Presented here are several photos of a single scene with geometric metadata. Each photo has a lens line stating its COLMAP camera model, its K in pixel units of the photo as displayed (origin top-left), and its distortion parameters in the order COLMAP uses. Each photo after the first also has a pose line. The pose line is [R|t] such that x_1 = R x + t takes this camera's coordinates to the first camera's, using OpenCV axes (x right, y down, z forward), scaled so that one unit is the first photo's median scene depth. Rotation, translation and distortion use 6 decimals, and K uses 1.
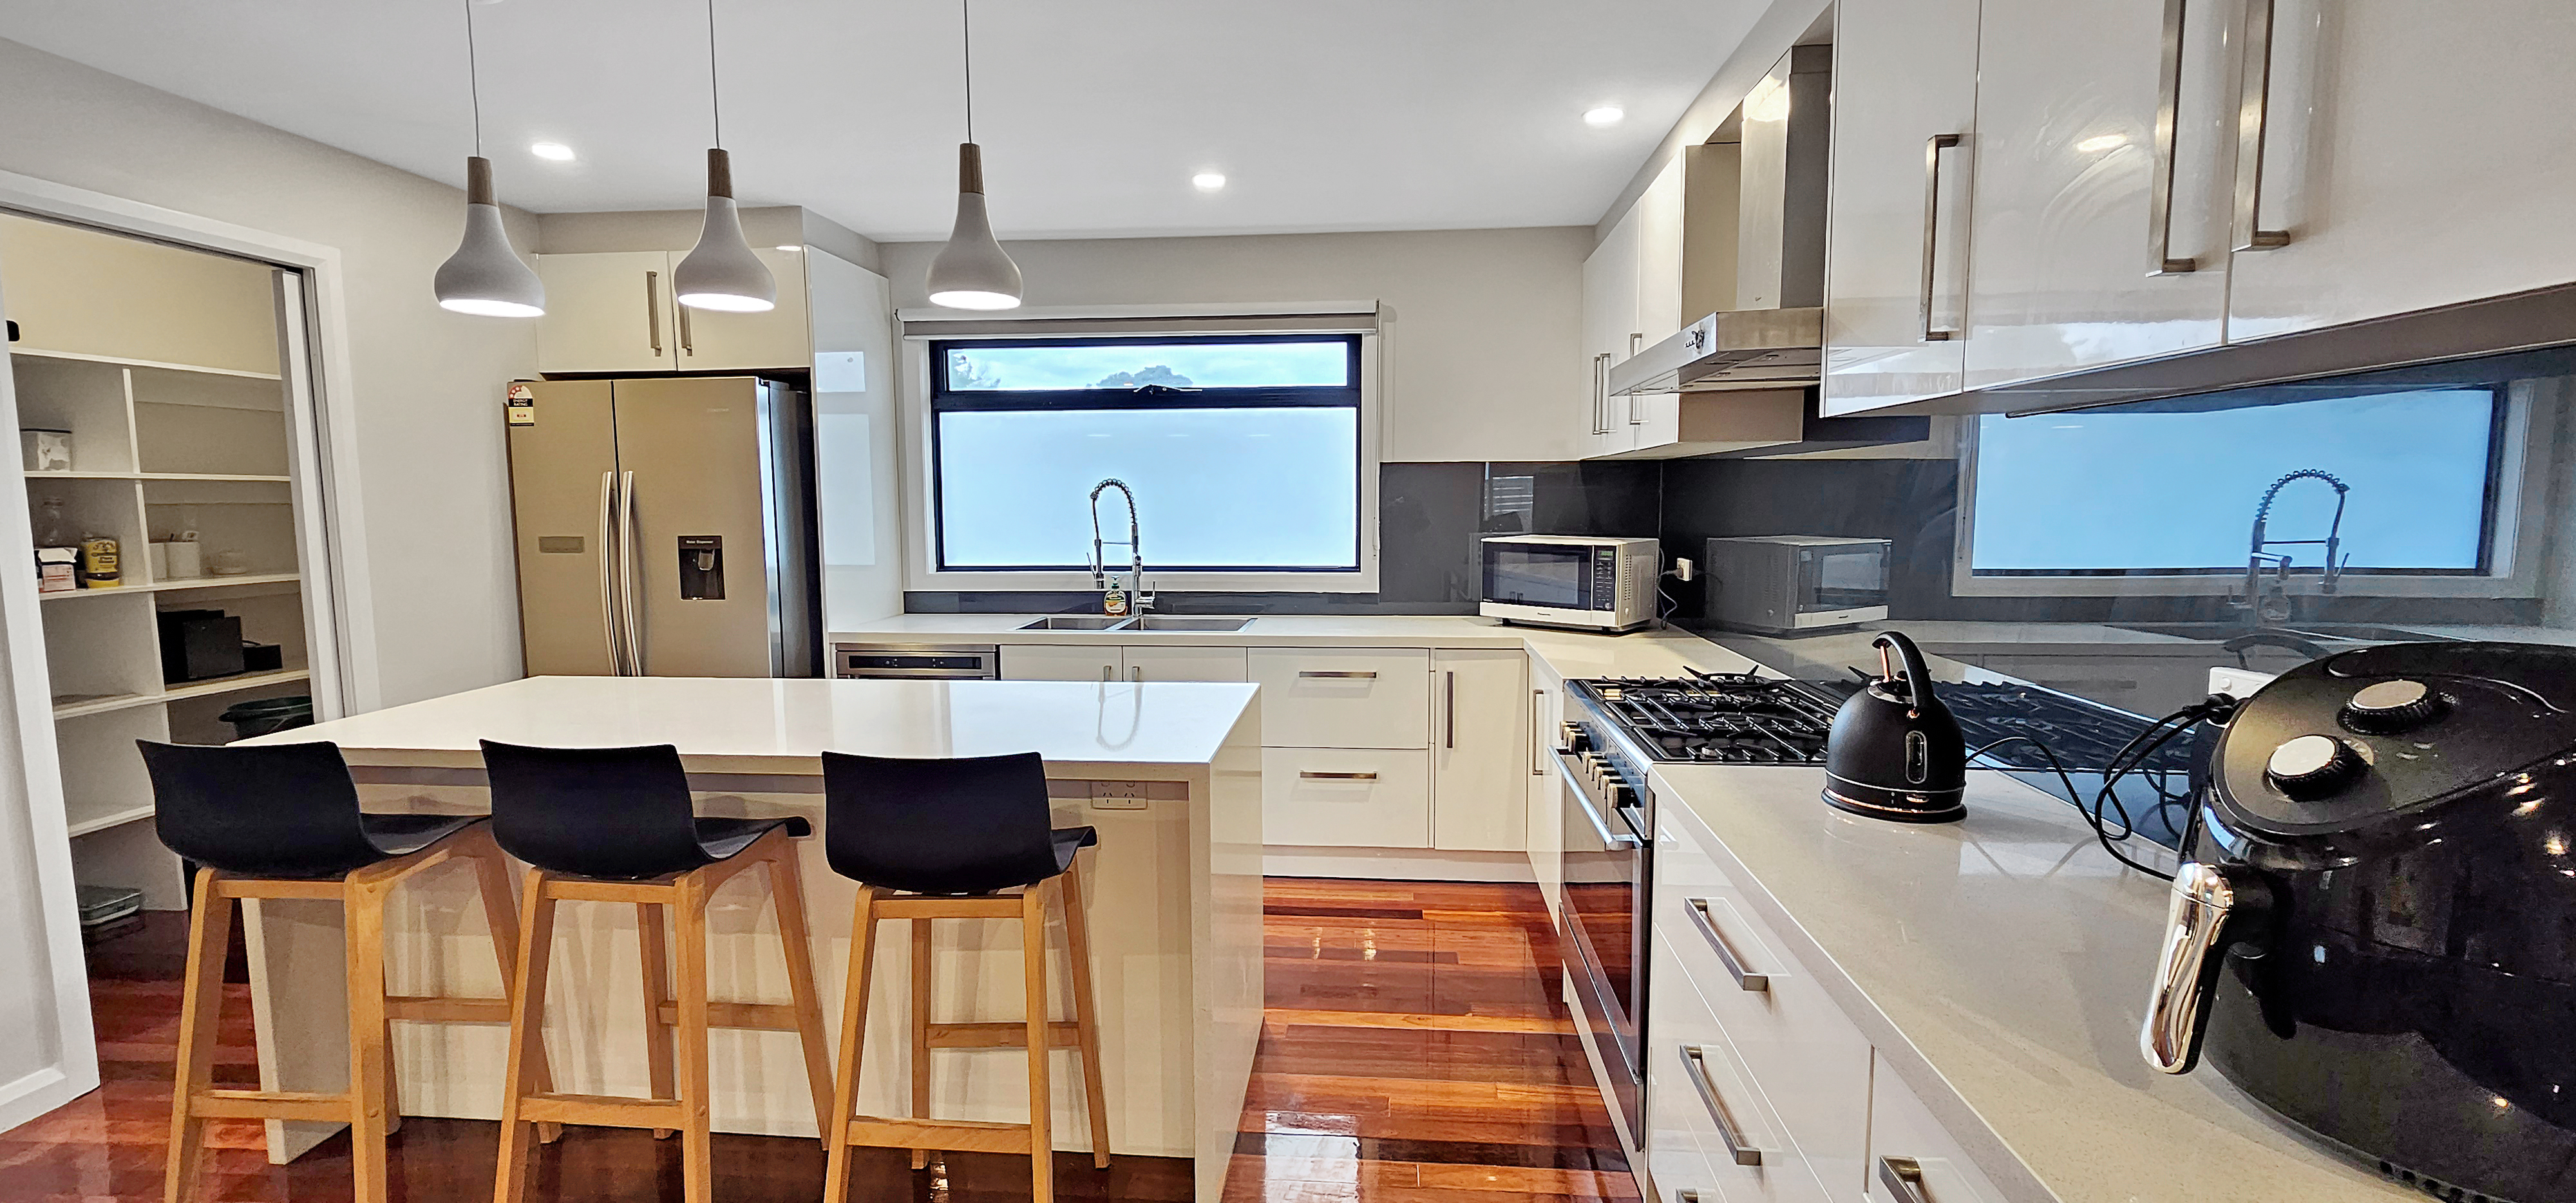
lens RADIAL K [[1056.6, 0, 1296.8], [0, 1056.6, 599.7], [0, 0, 1]] dist [0.000093, -0.000354]
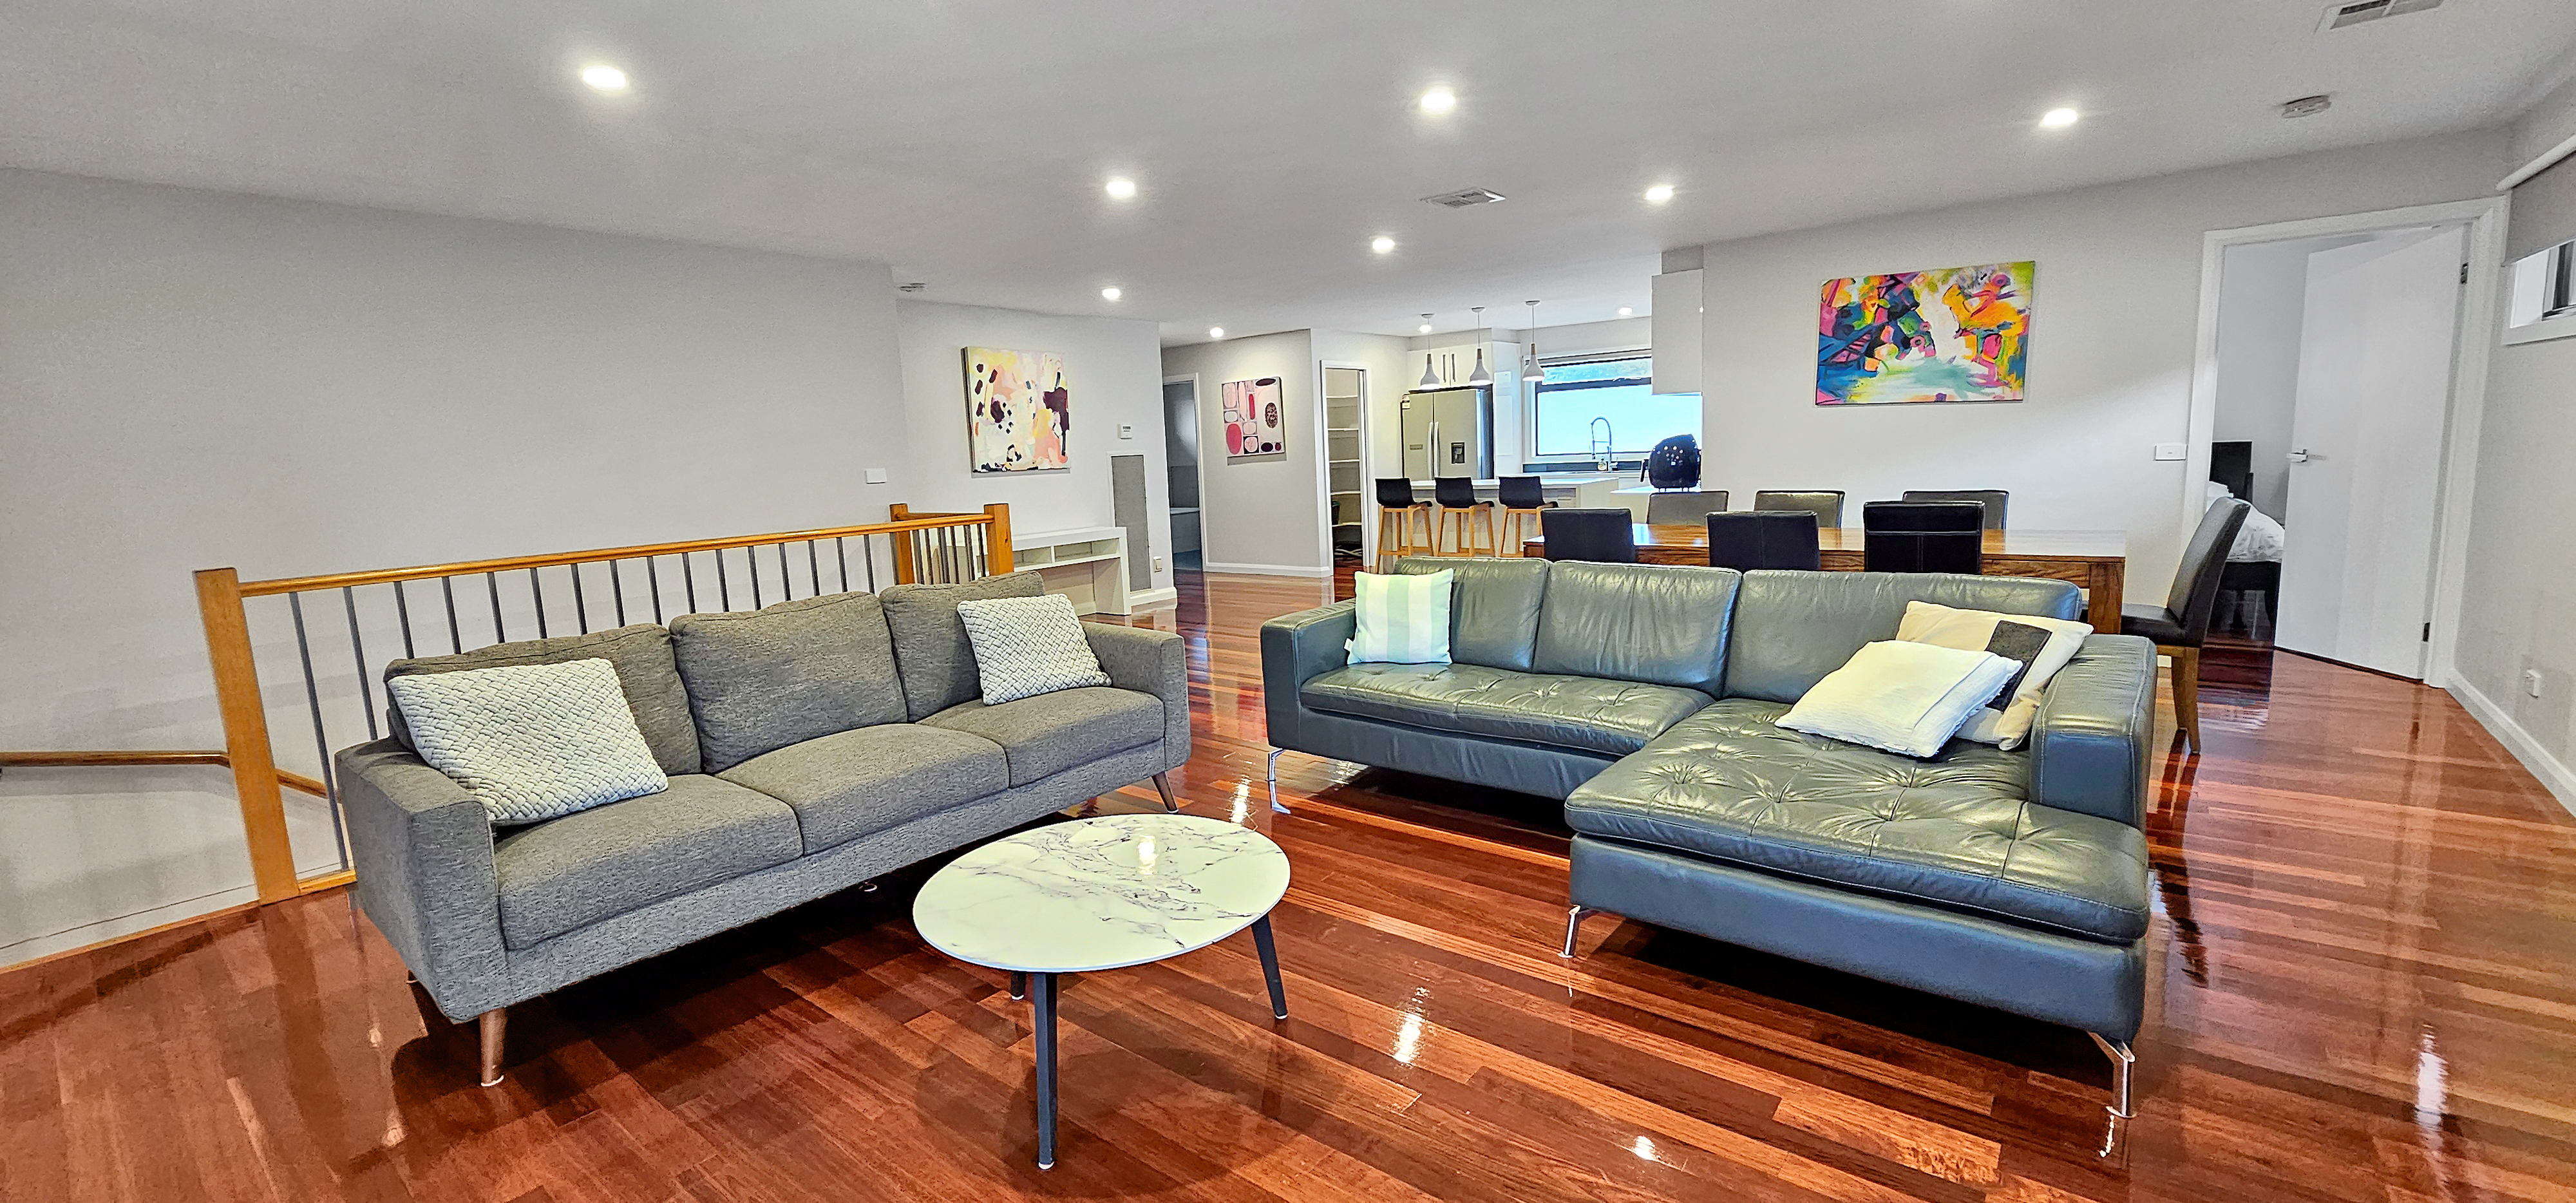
lens RADIAL K [[1056.6, 0, 1296.8], [0, 1056.6, 599.7], [0, 0, 1]] dist [0.000093, -0.000354]
pose [[0.833057, 0.049758, -0.550945, 0.665904], [-0.014898, 0.997603, 0.067570, 0.170903], [0.552987, -0.048082, 0.831801, -1.612166]]
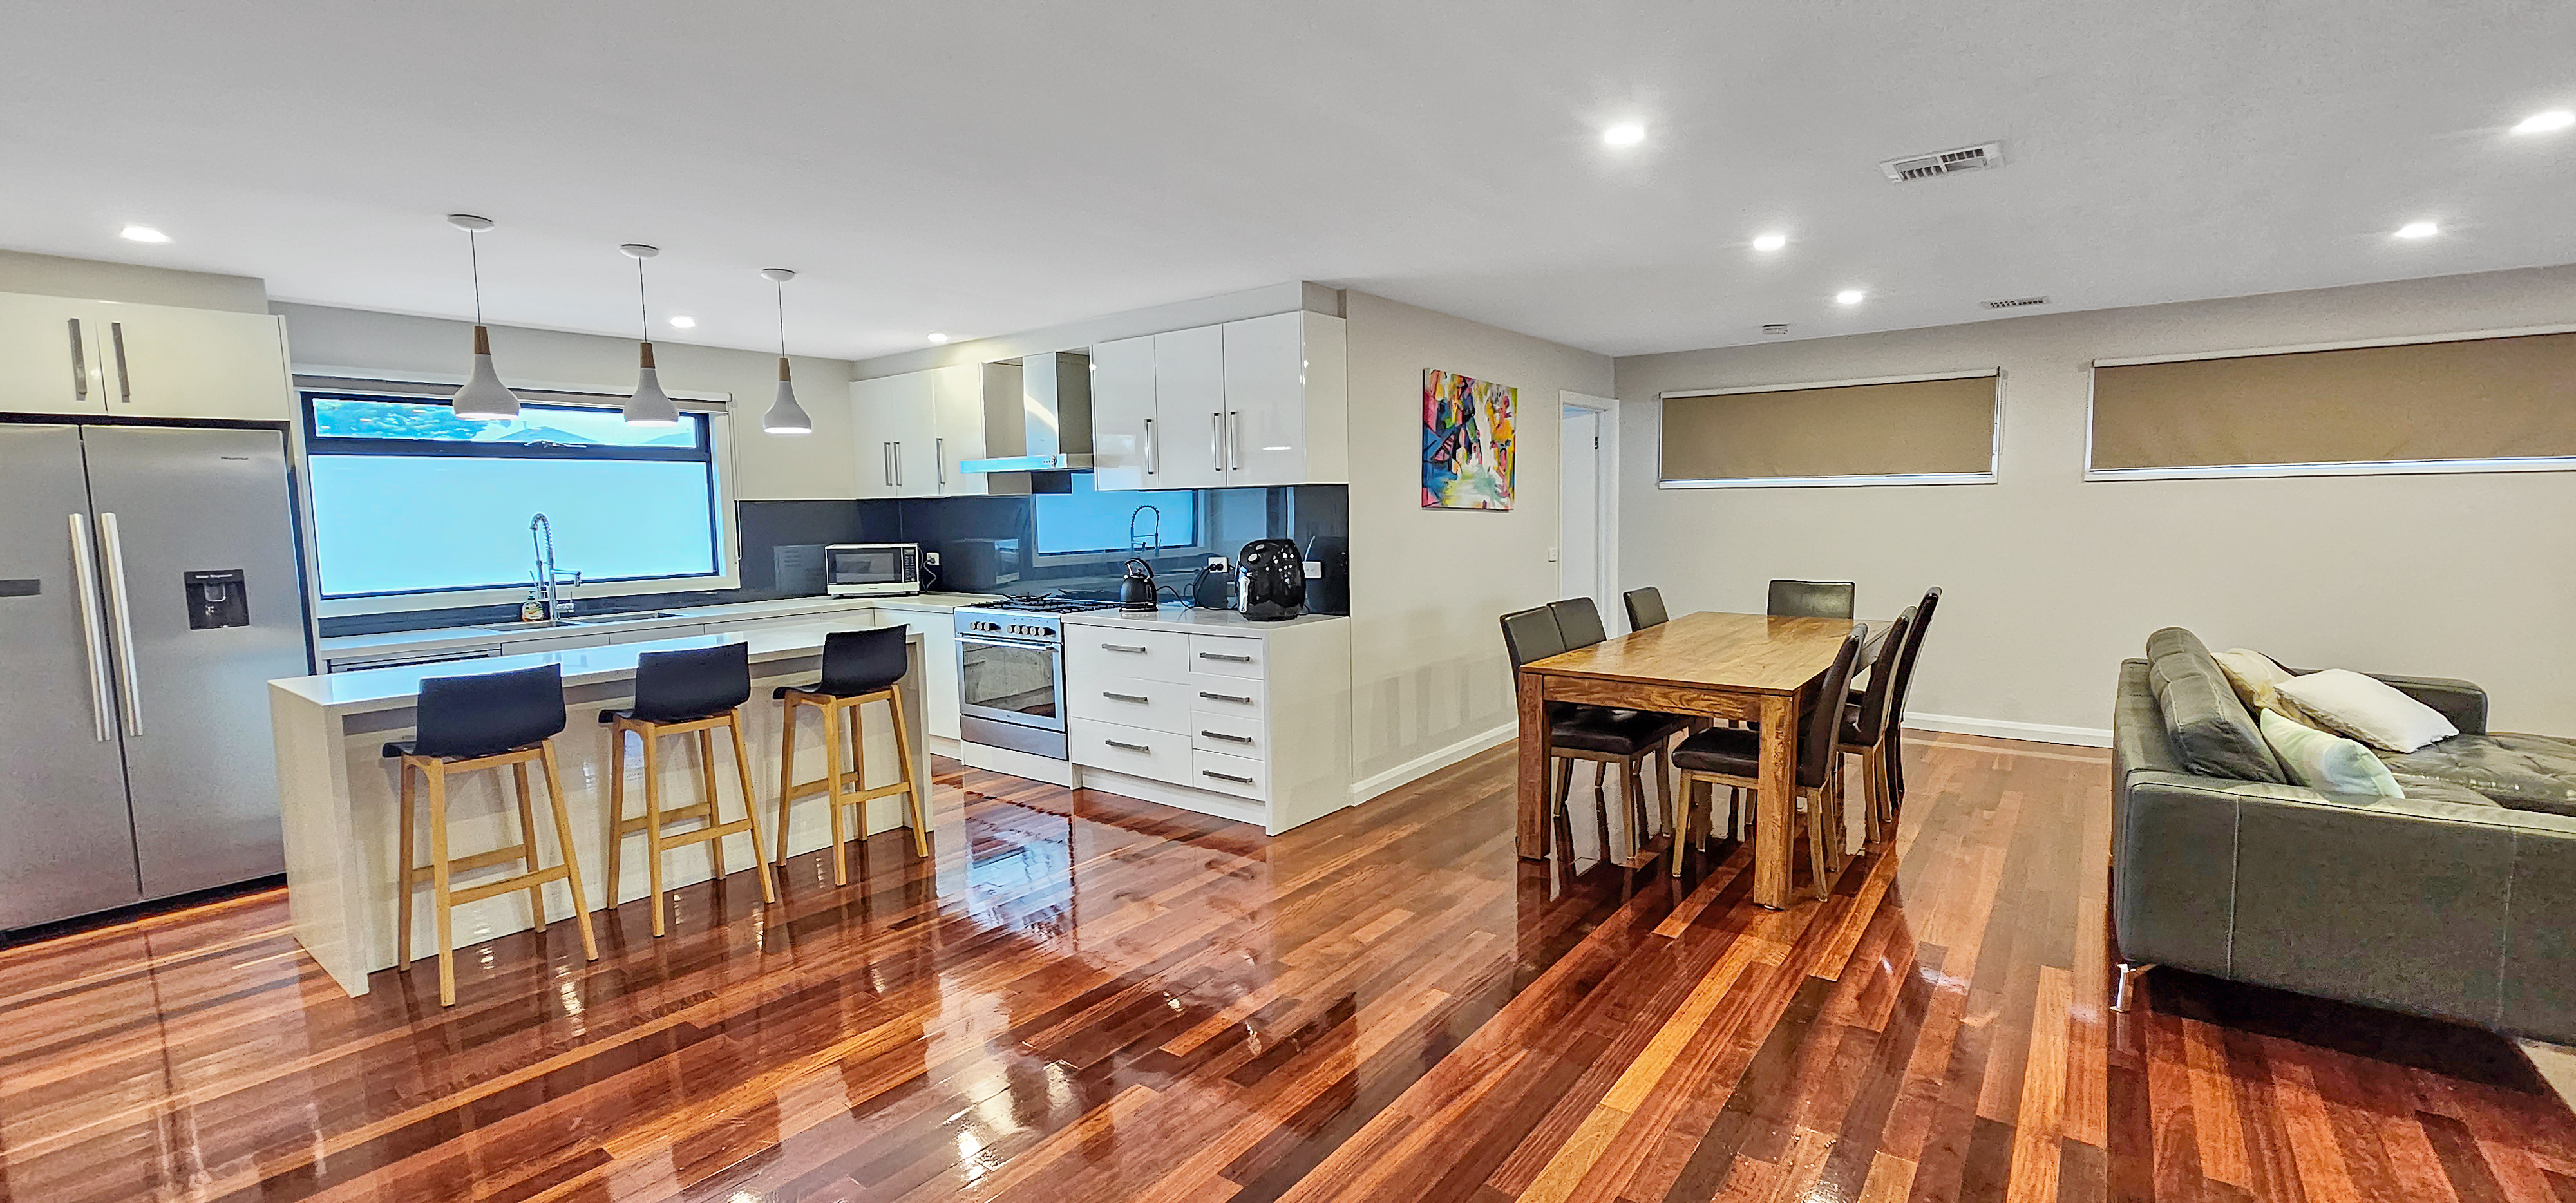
lens RADIAL K [[1056.6, 0, 1296.8], [0, 1056.6, 599.7], [0, 0, 1]] dist [0.000093, -0.000354]
pose [[0.532481, -0.080036, 0.842650, -0.795470], [0.097130, 0.994721, 0.033103, 0.038364], [-0.840851, 0.064219, 0.537444, -0.482592]]
